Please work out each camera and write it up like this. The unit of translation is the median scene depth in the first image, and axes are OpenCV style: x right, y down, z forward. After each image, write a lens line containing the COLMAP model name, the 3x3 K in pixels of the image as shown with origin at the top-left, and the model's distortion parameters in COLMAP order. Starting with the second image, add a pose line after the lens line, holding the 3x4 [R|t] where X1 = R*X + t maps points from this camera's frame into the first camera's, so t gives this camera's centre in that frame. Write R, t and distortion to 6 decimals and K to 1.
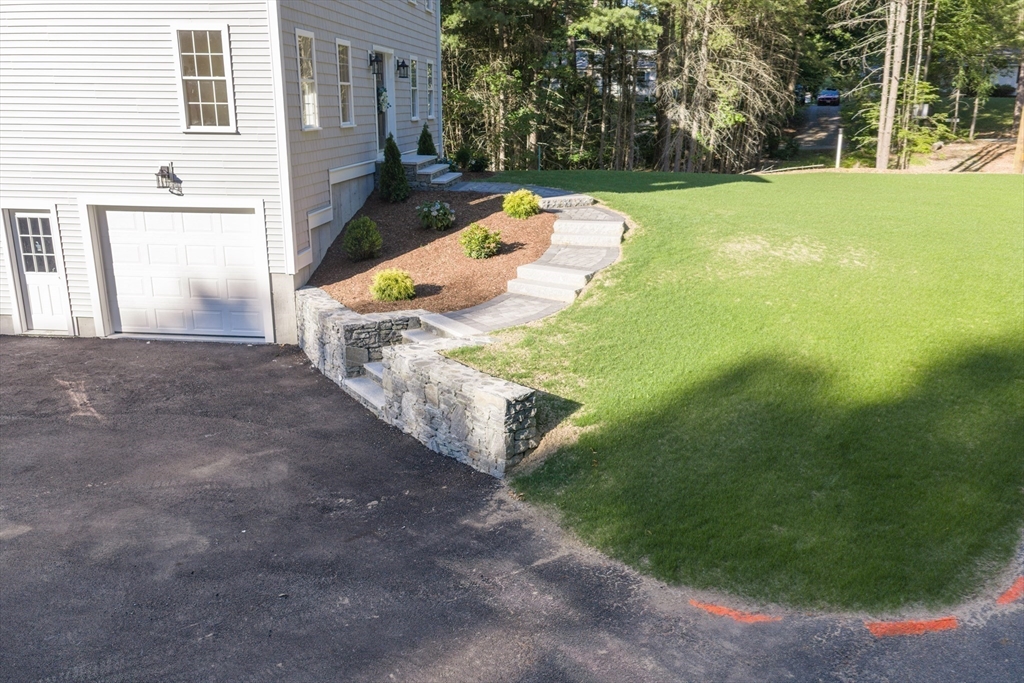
lens RADIAL K [[848.9, 0, 515.6], [0, 848.9, 341.7], [0, 0, 1]] dist [0.030759, 0.005495]
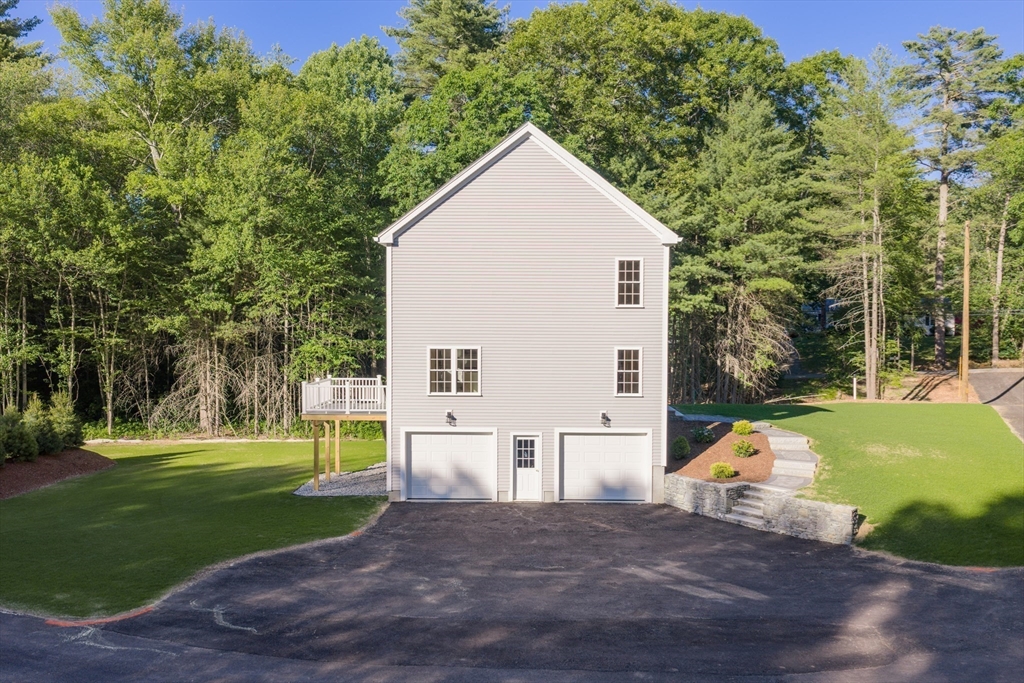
lens RADIAL K [[848.9, 0, 509.7], [0, 848.9, 341.5], [0, 0, 1]] dist [0.030759, 0.005495]
pose [[0.996183, -0.004052, 0.087201, -0.767000], [0.025617, 0.968513, -0.247643, 0.115440], [-0.083452, 0.248931, 0.964919, -0.907237]]
